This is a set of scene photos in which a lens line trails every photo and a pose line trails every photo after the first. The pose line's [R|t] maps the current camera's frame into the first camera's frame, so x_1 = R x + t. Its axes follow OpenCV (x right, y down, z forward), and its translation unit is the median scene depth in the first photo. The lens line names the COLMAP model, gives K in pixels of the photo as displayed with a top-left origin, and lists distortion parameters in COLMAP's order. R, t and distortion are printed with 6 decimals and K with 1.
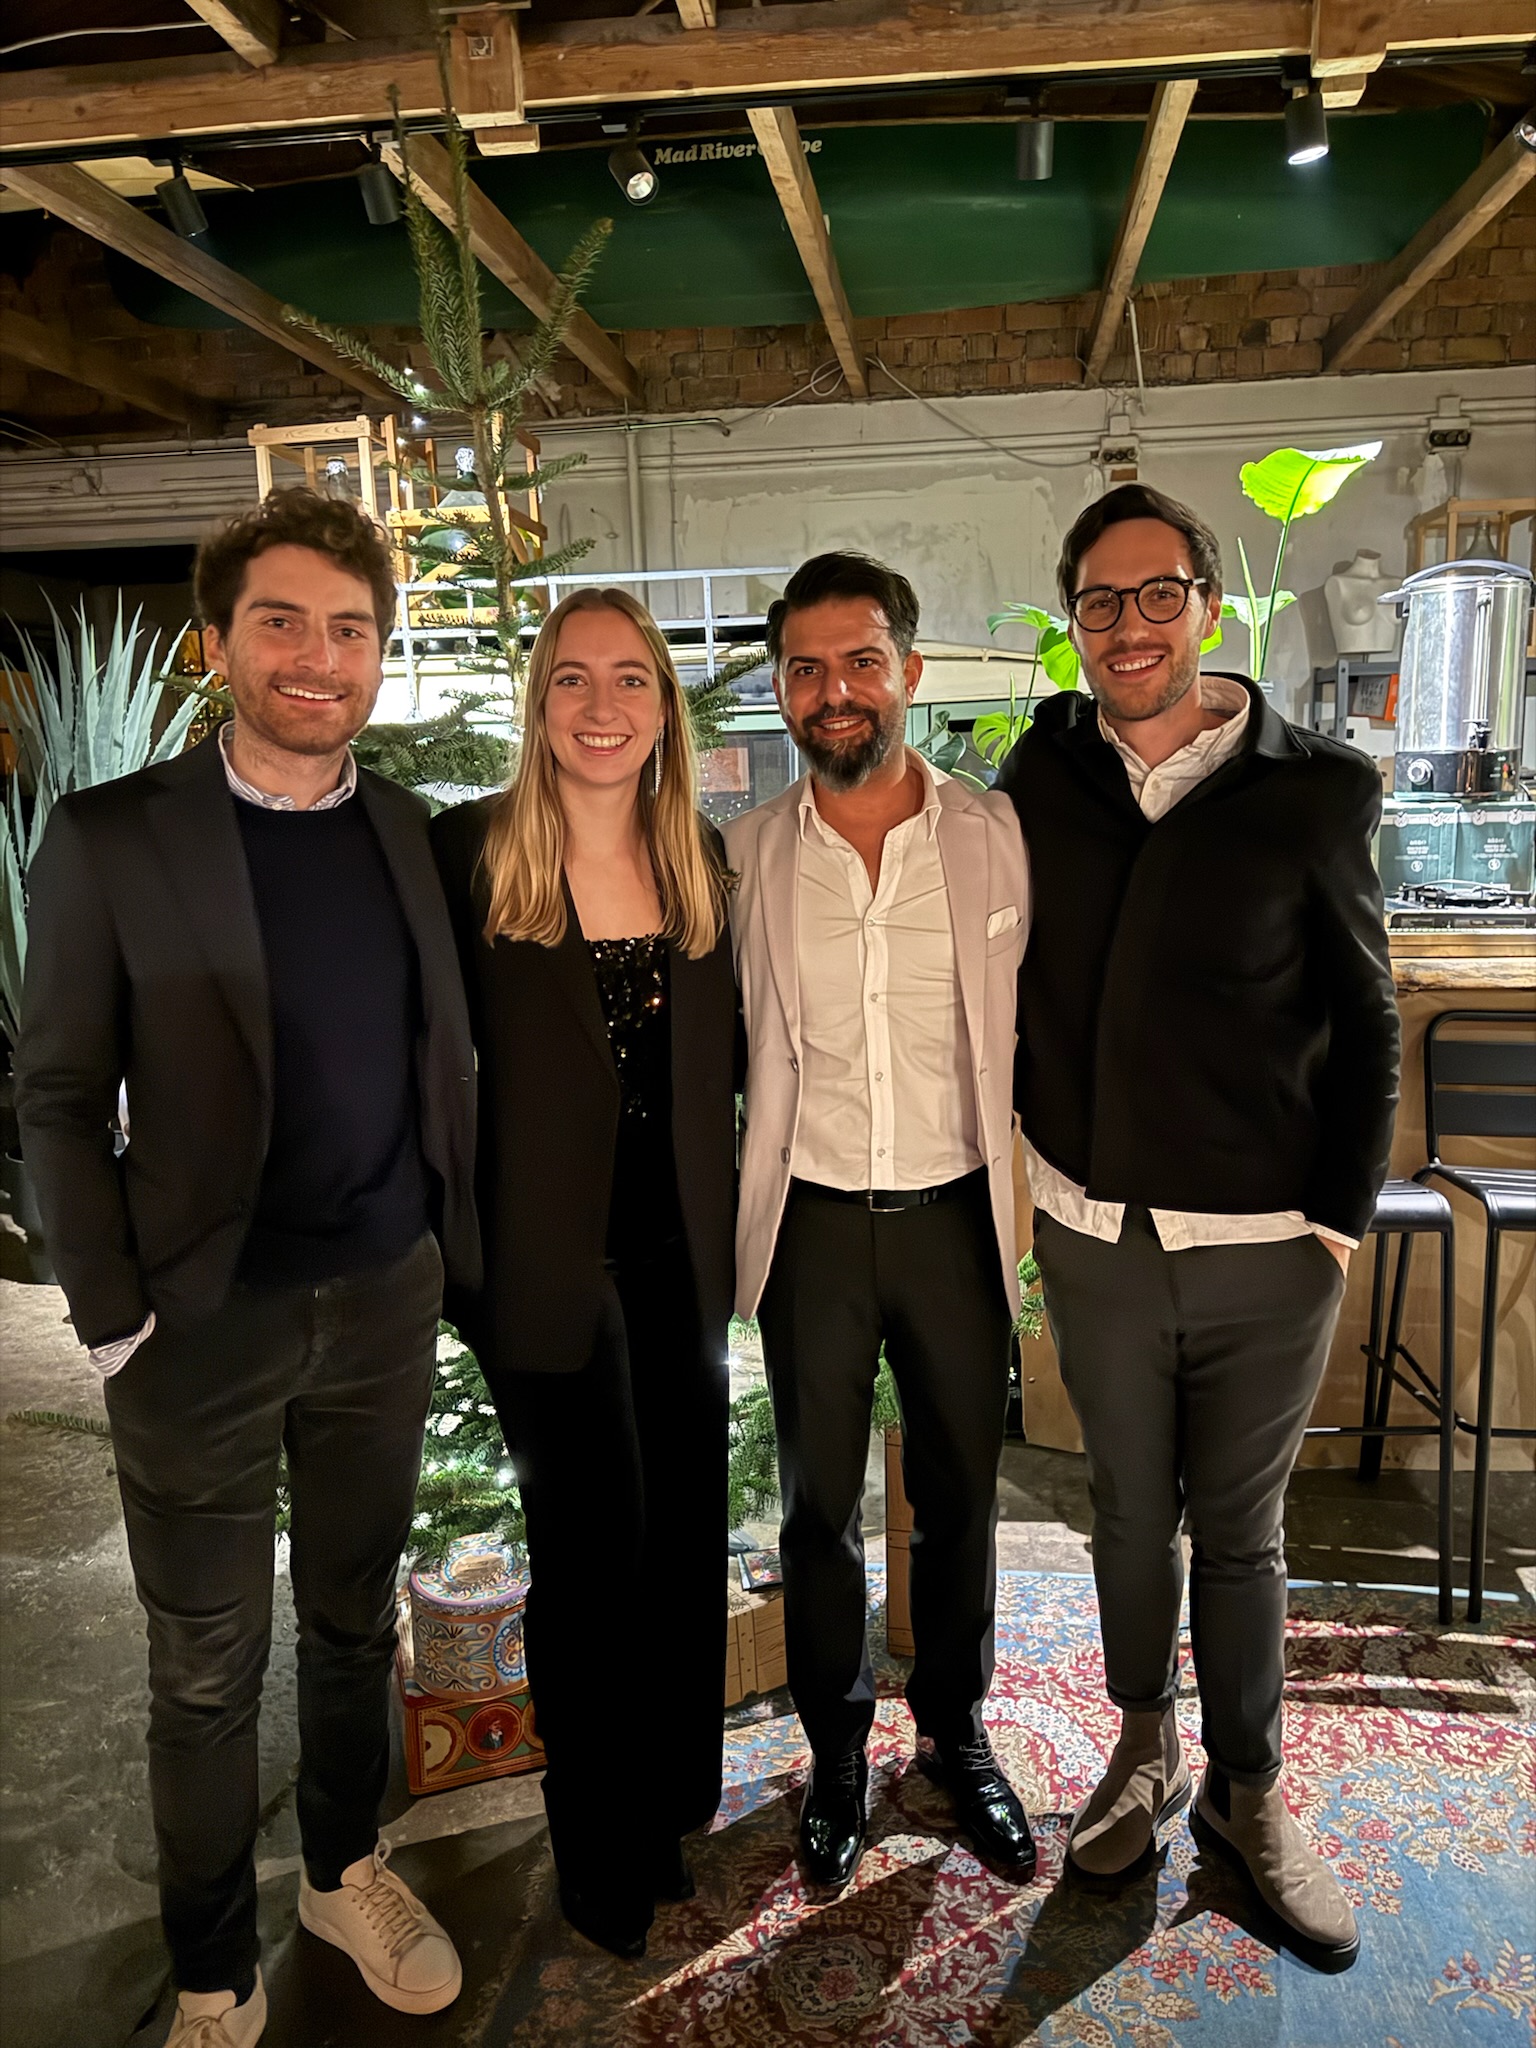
lens RADIAL K [[1443.6, 0, 767.5], [0, 1443.6, 1010.2], [0, 0, 1]] dist [0.058139, -0.047728]
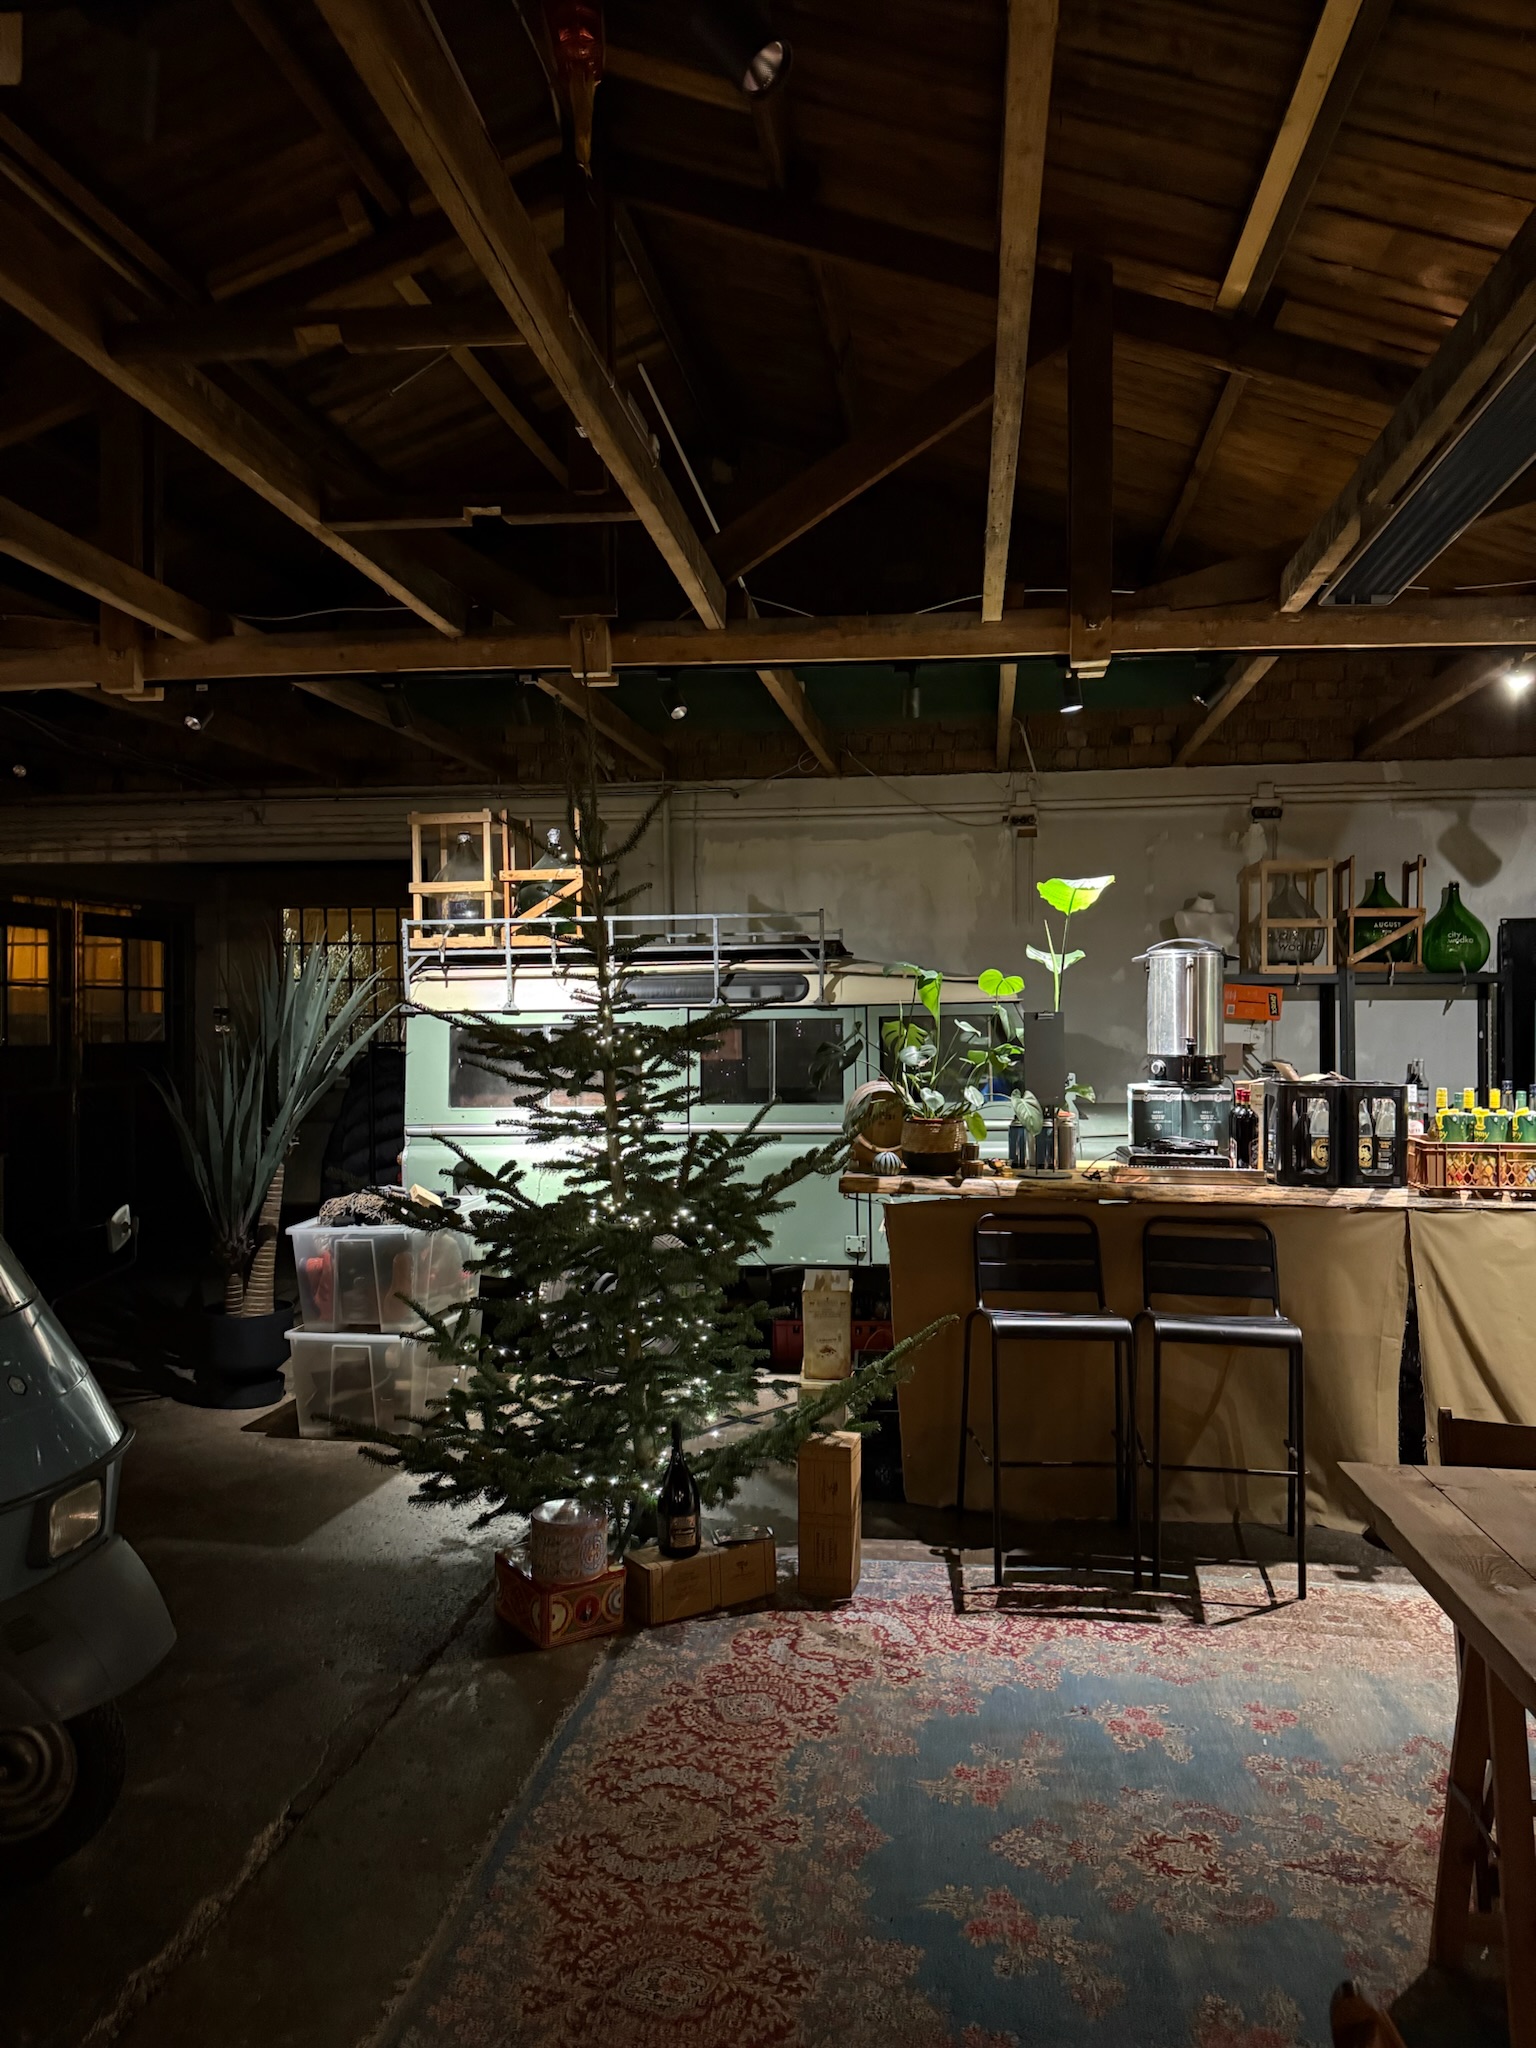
lens RADIAL K [[1443.1, 0, 770.9], [0, 1443.1, 1017.7], [0, 0, 1]] dist [0.047696, -0.044420]
pose [[0.999763, 0.019615, -0.009404, 0.029483], [-0.020872, 0.986773, -0.160757, 0.032719], [0.006126, 0.160915, 0.986949, -0.412424]]
